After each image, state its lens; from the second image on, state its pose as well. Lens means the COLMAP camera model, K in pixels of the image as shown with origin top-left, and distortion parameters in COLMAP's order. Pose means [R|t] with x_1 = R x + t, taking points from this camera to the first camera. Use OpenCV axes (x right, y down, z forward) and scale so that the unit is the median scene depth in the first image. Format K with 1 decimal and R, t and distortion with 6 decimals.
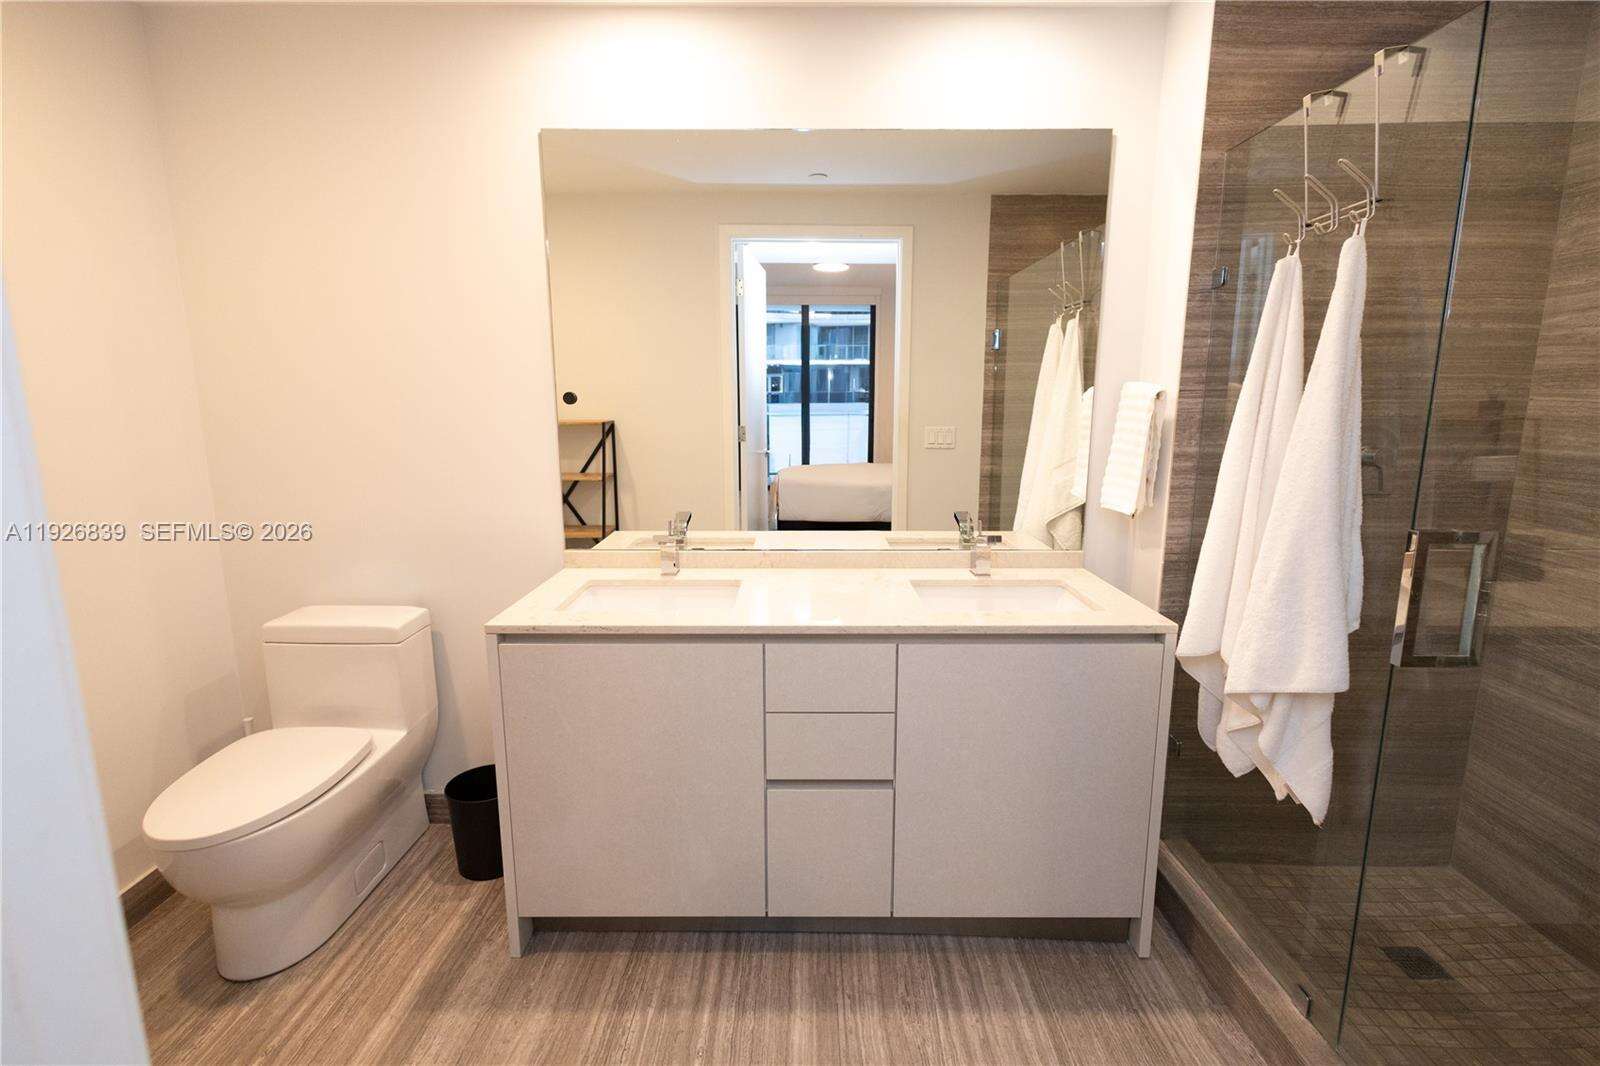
lens RADIAL K [[734.3, 0, 803.9], [0, 734.3, 532.0], [0, 0, 1]] dist [0.001211, 0.000142]
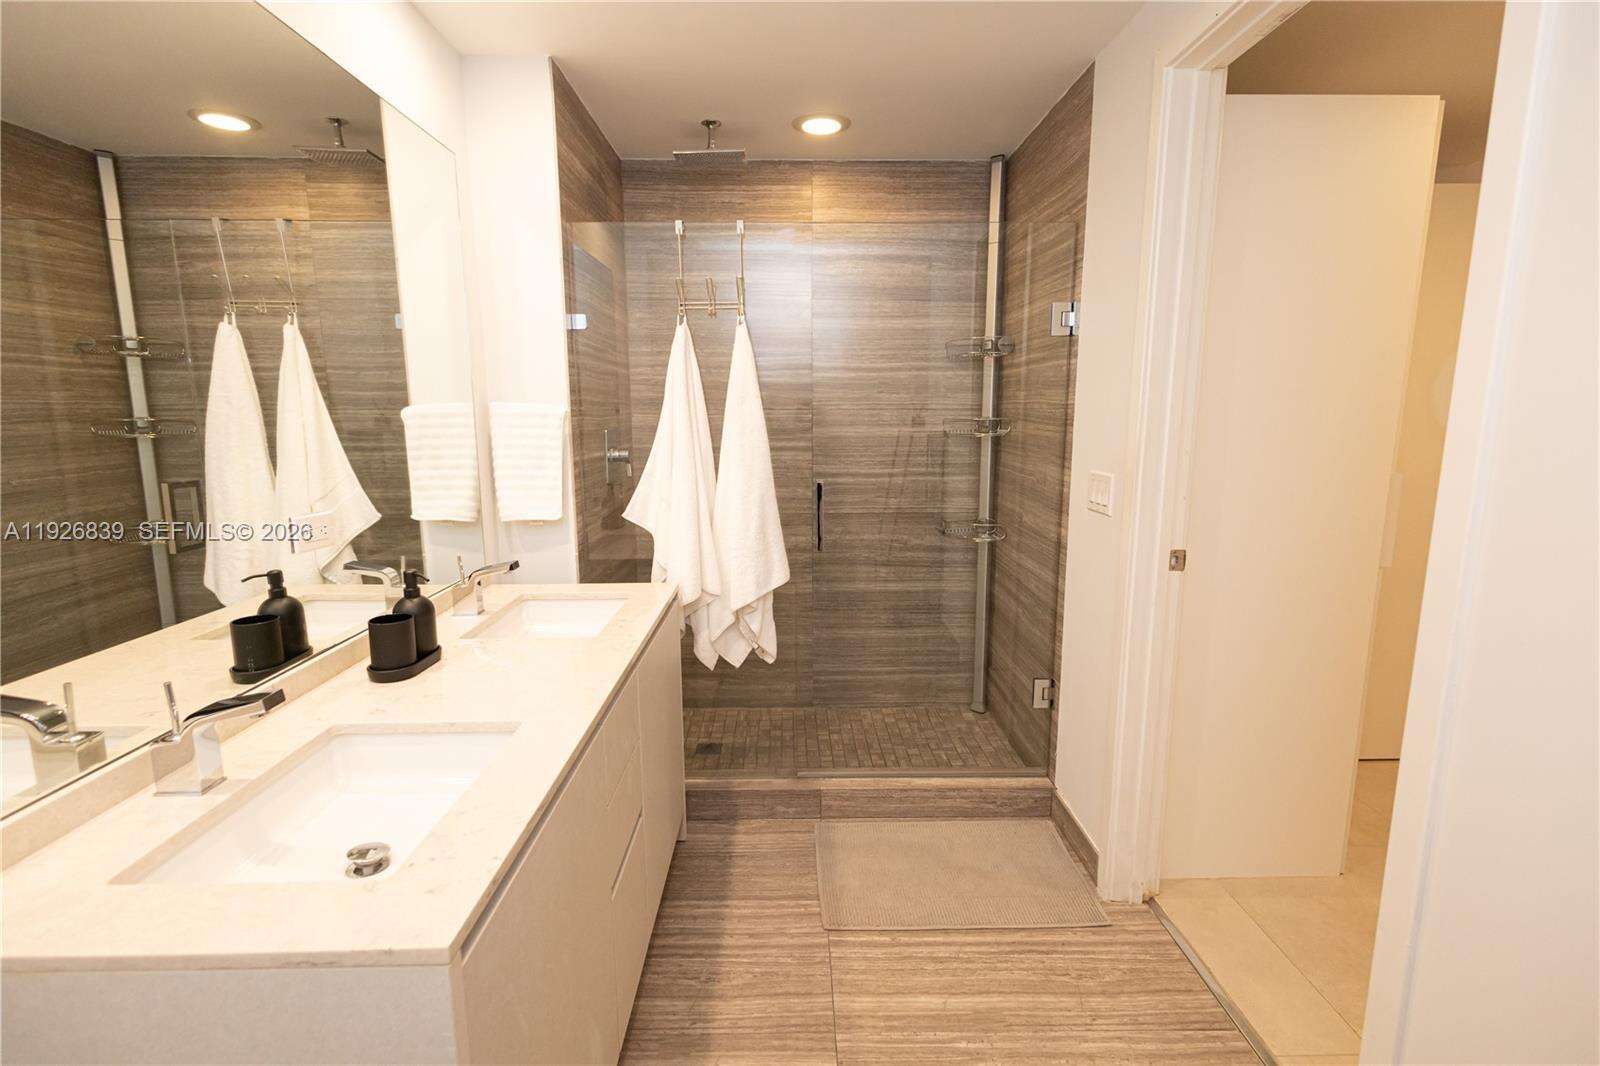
lens RADIAL K [[734.3, 0, 803.9], [0, 734.3, 532.0], [0, 0, 1]] dist [0.001211, 0.000142]
pose [[-0.021488, -0.157531, 0.987280, -0.811139], [0.181882, 0.970413, 0.158798, -0.133266], [-0.983086, 0.182980, 0.007799, 0.732805]]
